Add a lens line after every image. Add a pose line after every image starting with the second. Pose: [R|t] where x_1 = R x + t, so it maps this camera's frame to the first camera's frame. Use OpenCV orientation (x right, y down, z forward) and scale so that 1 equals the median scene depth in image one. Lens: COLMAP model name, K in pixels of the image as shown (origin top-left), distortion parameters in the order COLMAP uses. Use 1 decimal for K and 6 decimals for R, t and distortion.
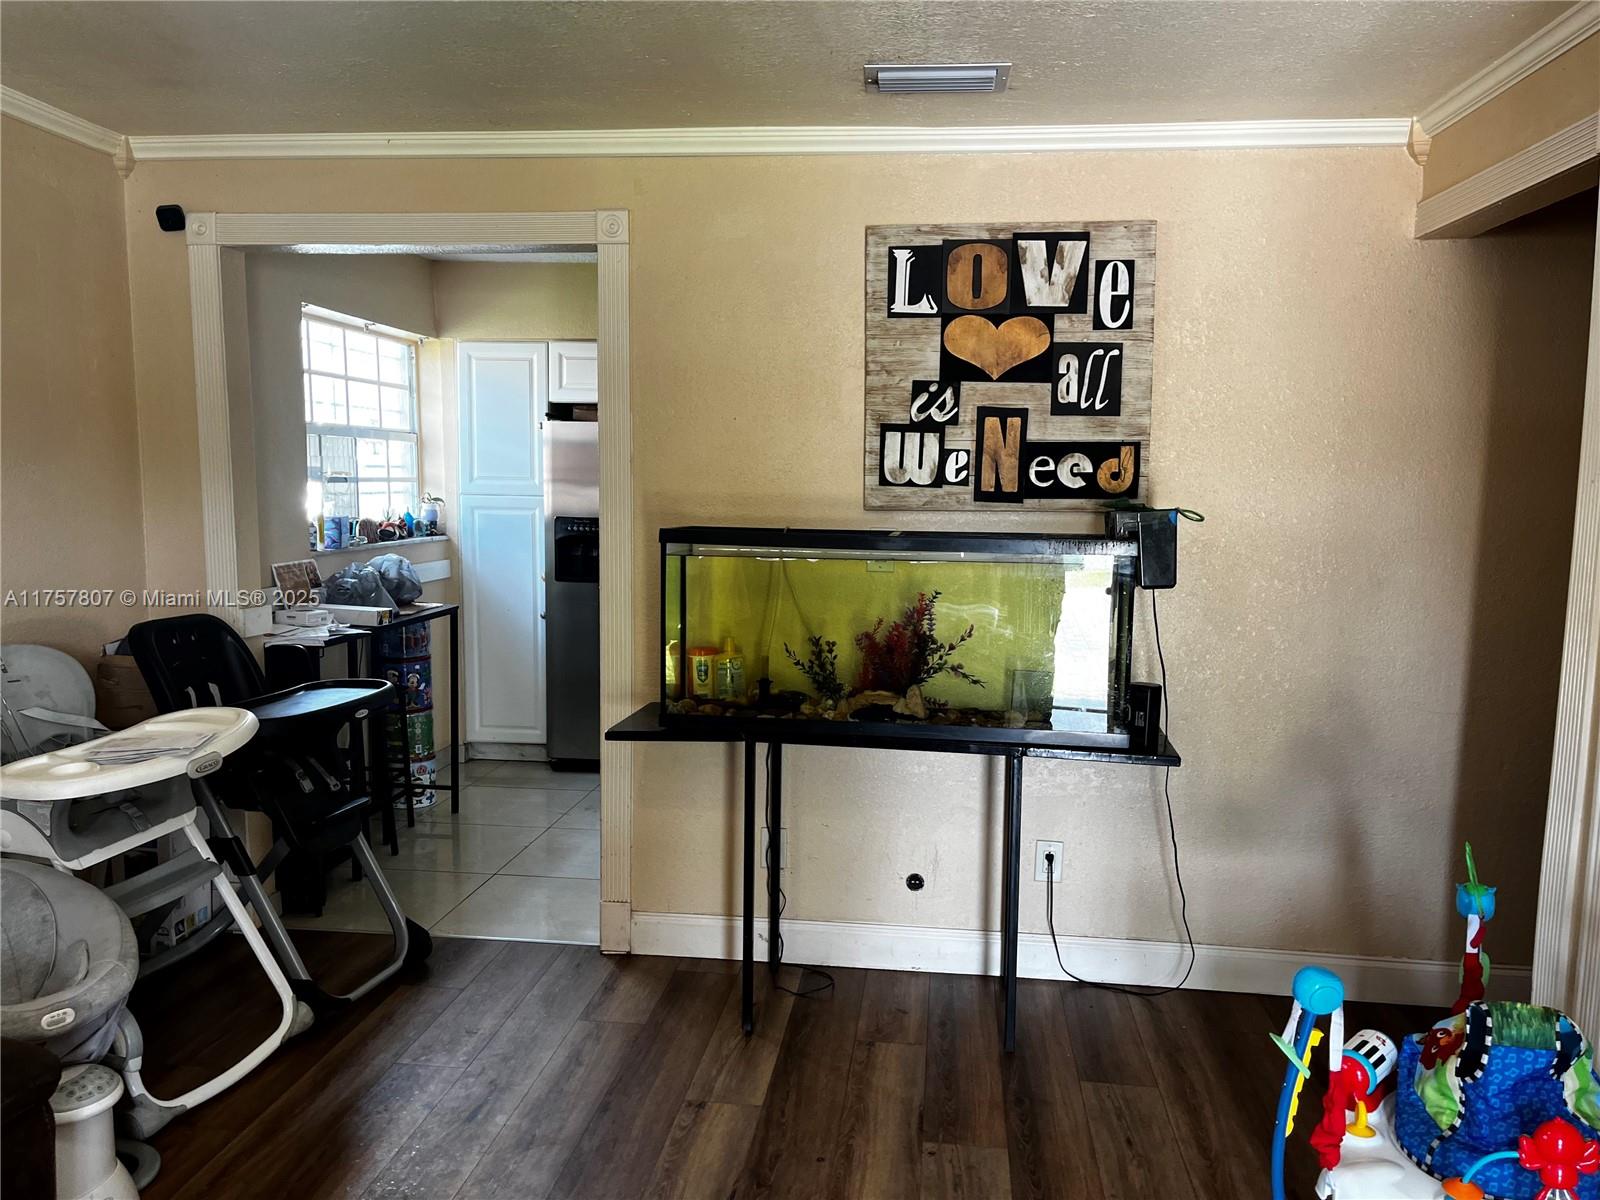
lens RADIAL K [[1213.1, 0, 793.7], [0, 1213.1, 605.1], [0, 0, 1]] dist [0.078068, -0.097438]
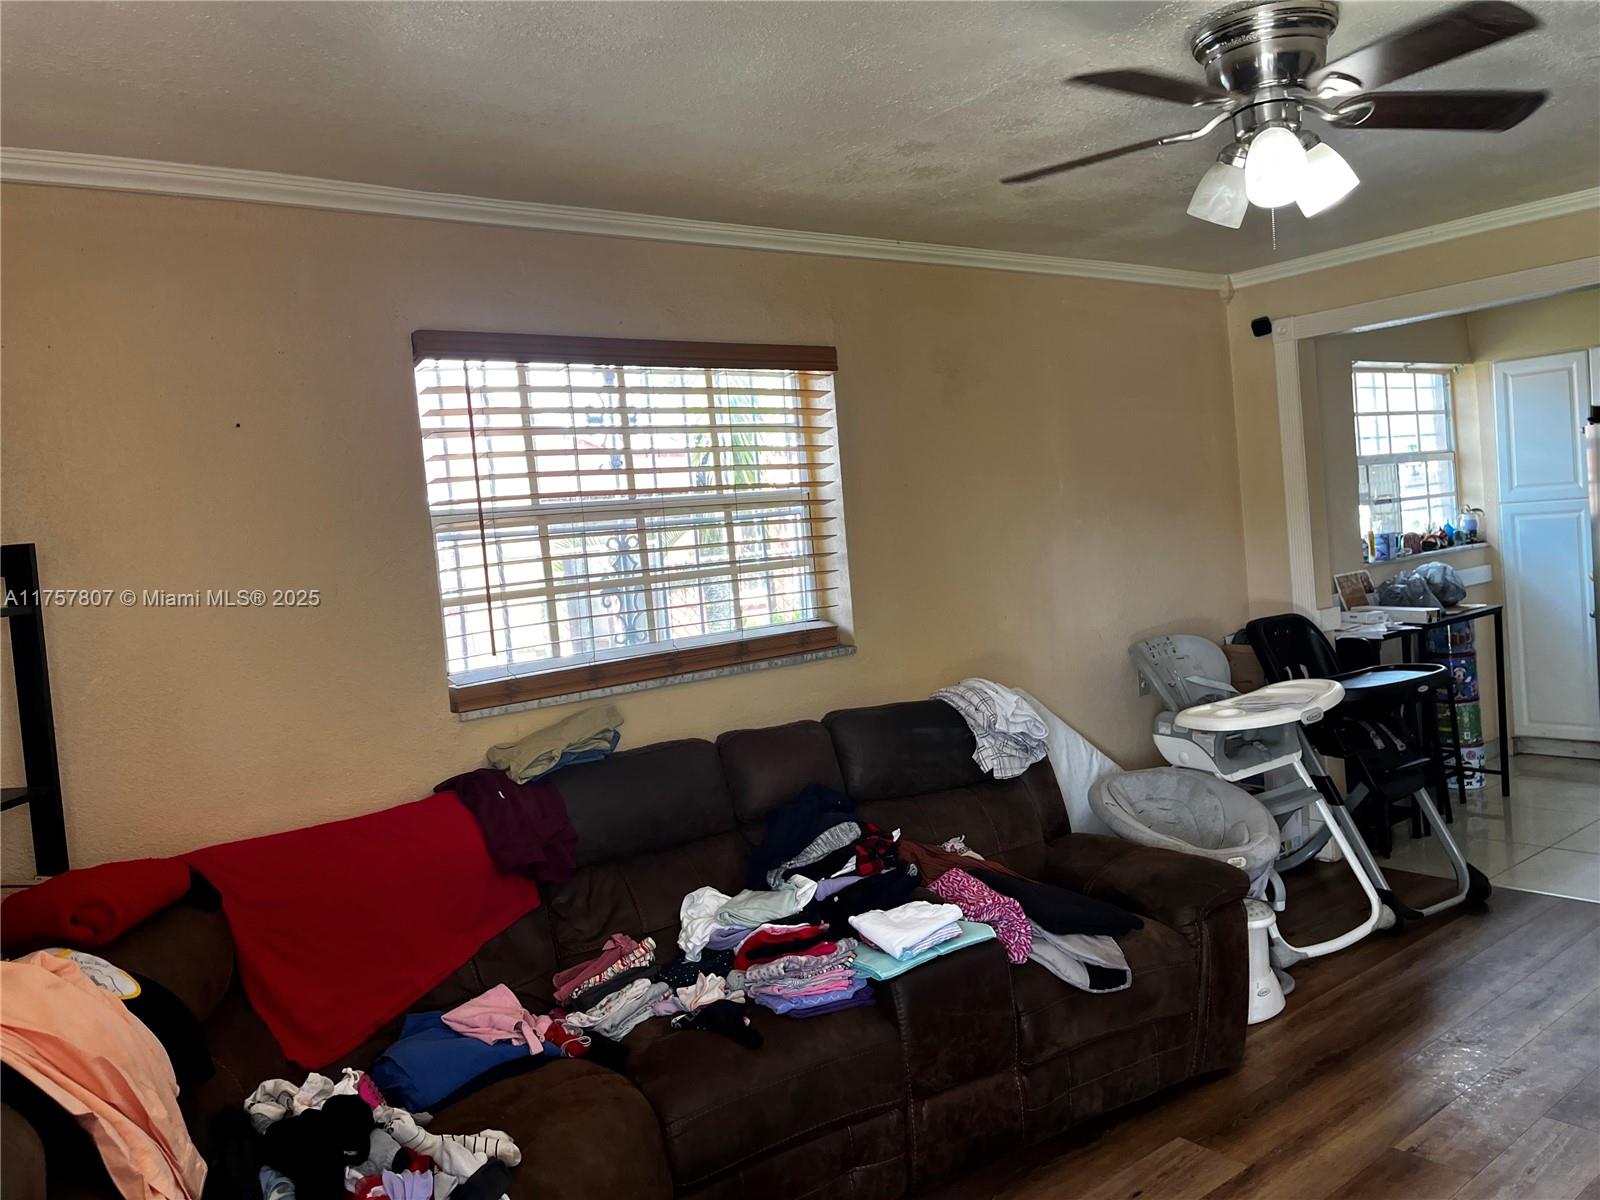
lens RADIAL K [[1200.6, 0, 795.0], [0, 1200.6, 593.5], [0, 0, 1]] dist [0.078763, -0.115836]
pose [[0.703026, -0.034886, -0.710308, 0.081225], [0.019547, 0.999367, -0.029736, 0.013795], [0.710896, 0.007020, 0.703262, -0.321803]]
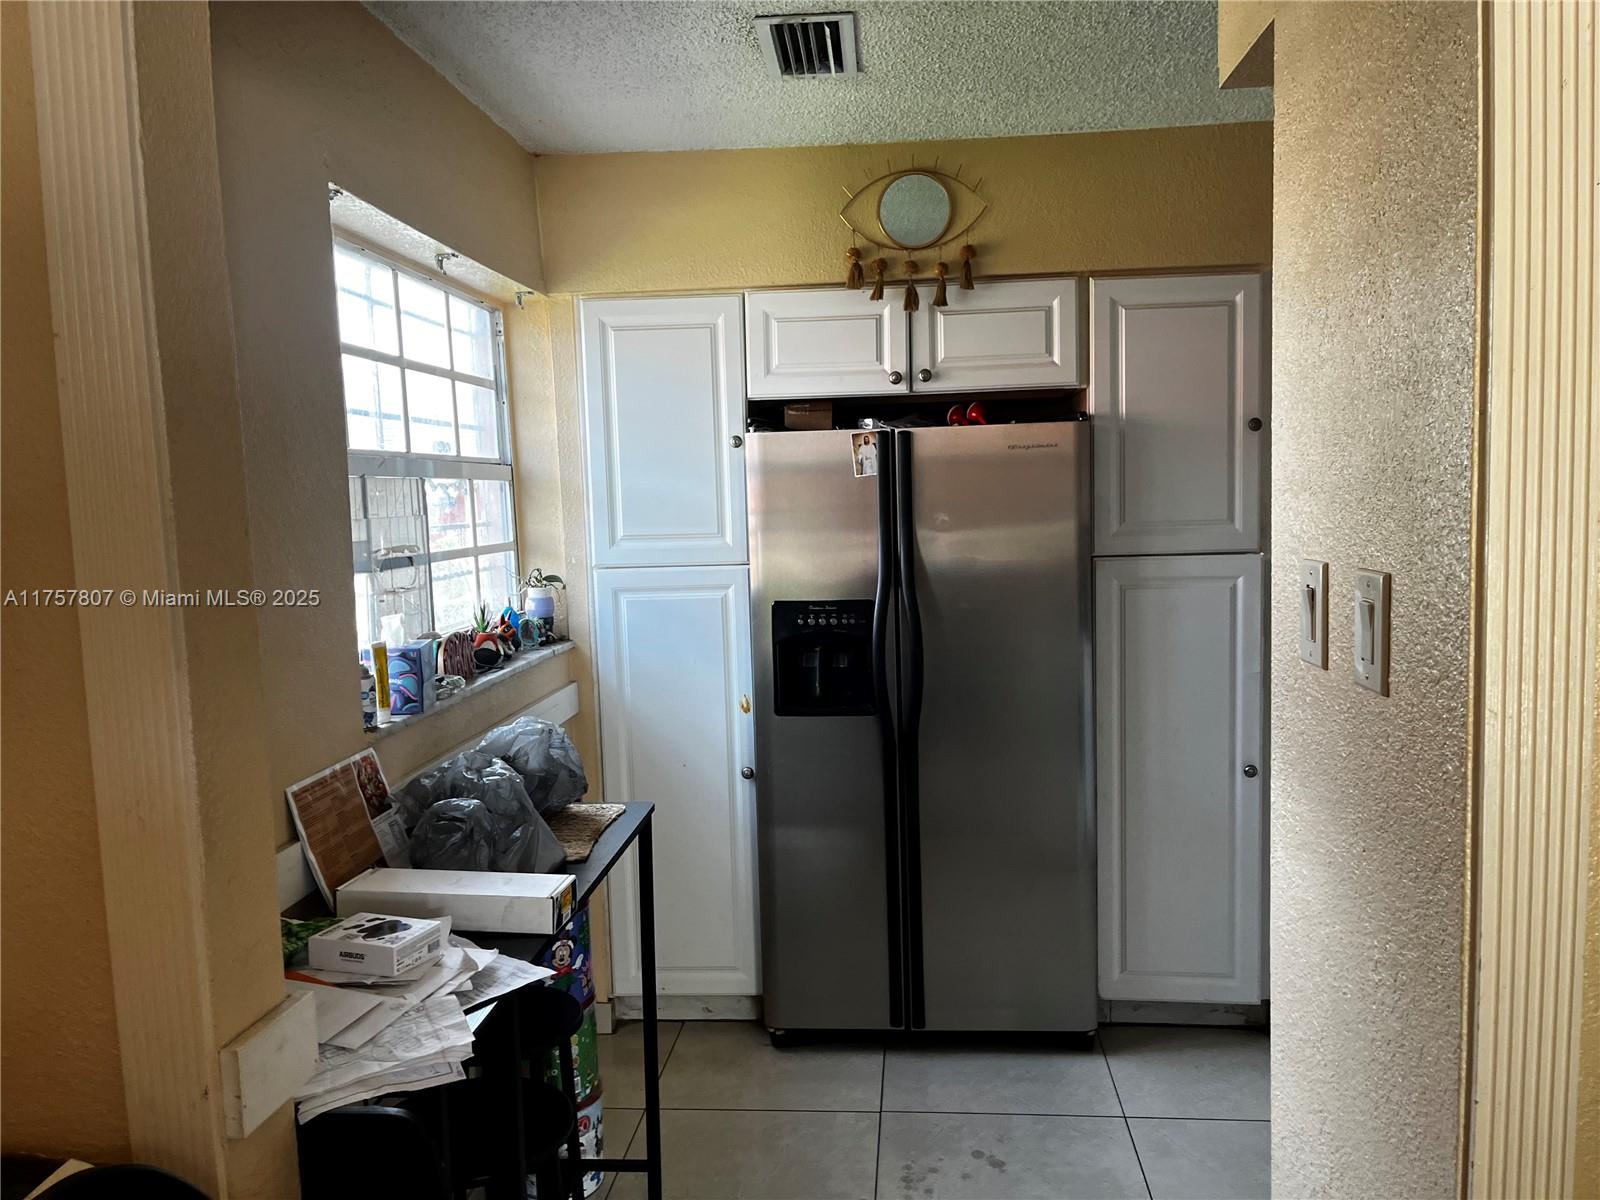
lens RADIAL K [[1200.6, 0, 795.0], [0, 1200.6, 593.5], [0, 0, 1]] dist [0.078763, -0.115836]
pose [[0.998331, -0.048358, 0.031570, -0.327596], [0.049022, 0.998585, -0.020632, -0.103918], [-0.030527, 0.022145, 0.999289, 0.723460]]
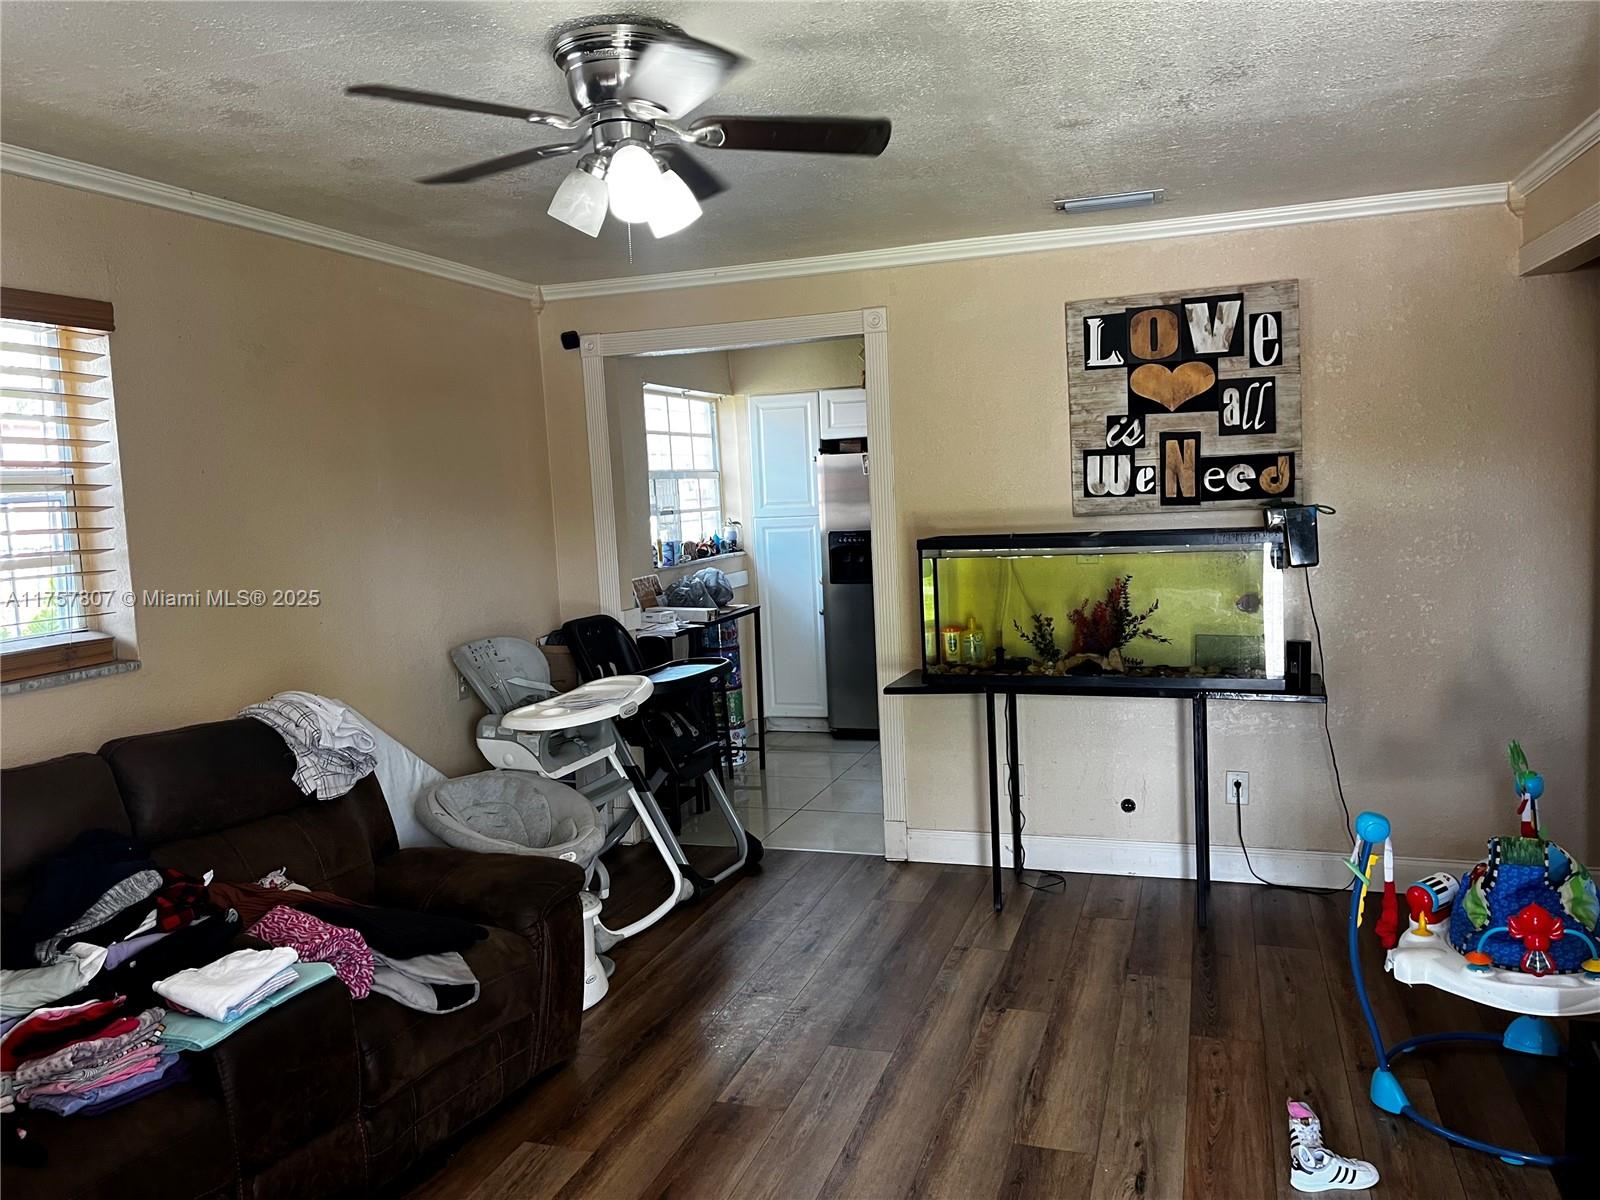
lens RADIAL K [[1200.6, 0, 795.0], [0, 1200.6, 593.5], [0, 0, 1]] dist [0.078763, -0.115836]
pose [[0.978025, -0.040068, -0.204604, 0.027207], [0.037611, 0.999166, -0.015881, 0.012898], [0.205069, 0.007837, 0.978716, -0.322314]]
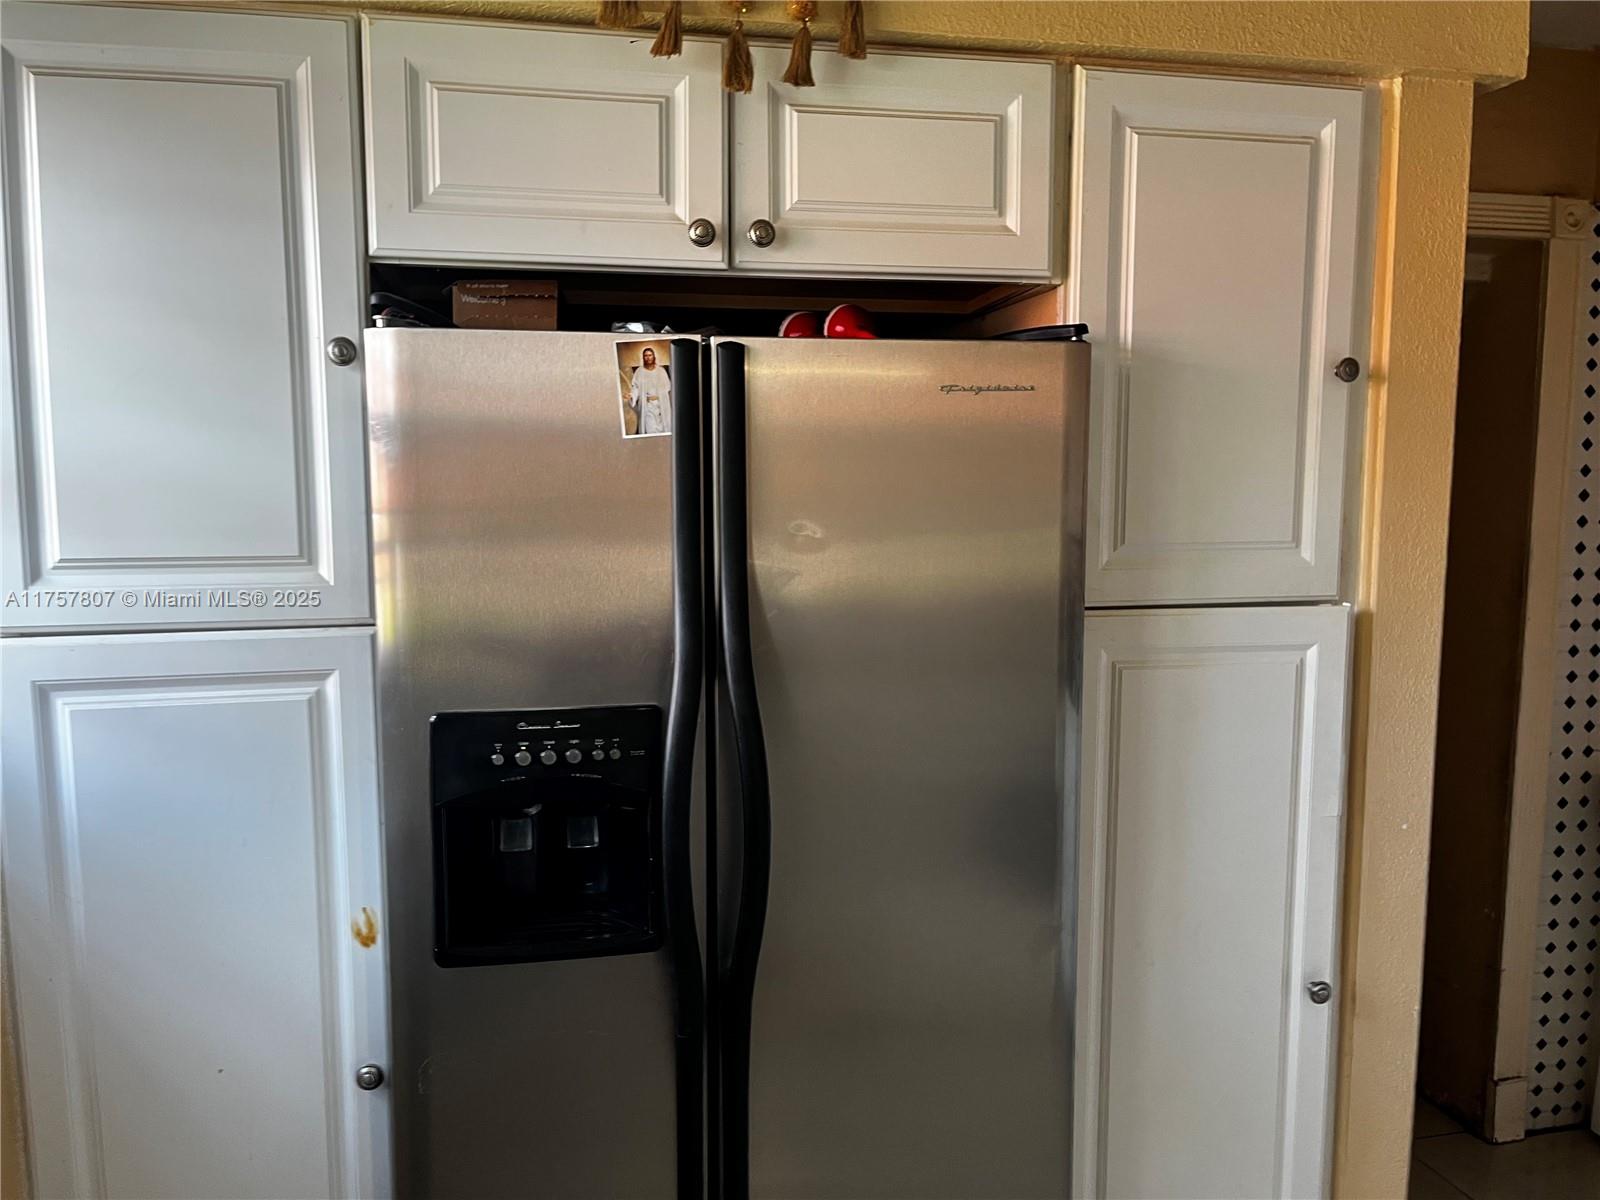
lens RADIAL K [[1213.1, 0, 793.7], [0, 1213.1, 605.1], [0, 0, 1]] dist [0.078068, -0.097438]
pose [[0.946831, -0.050778, 0.317698, -0.329427], [0.050976, 0.998670, 0.007696, -0.149199], [-0.317666, 0.008908, 0.948161, 1.189943]]
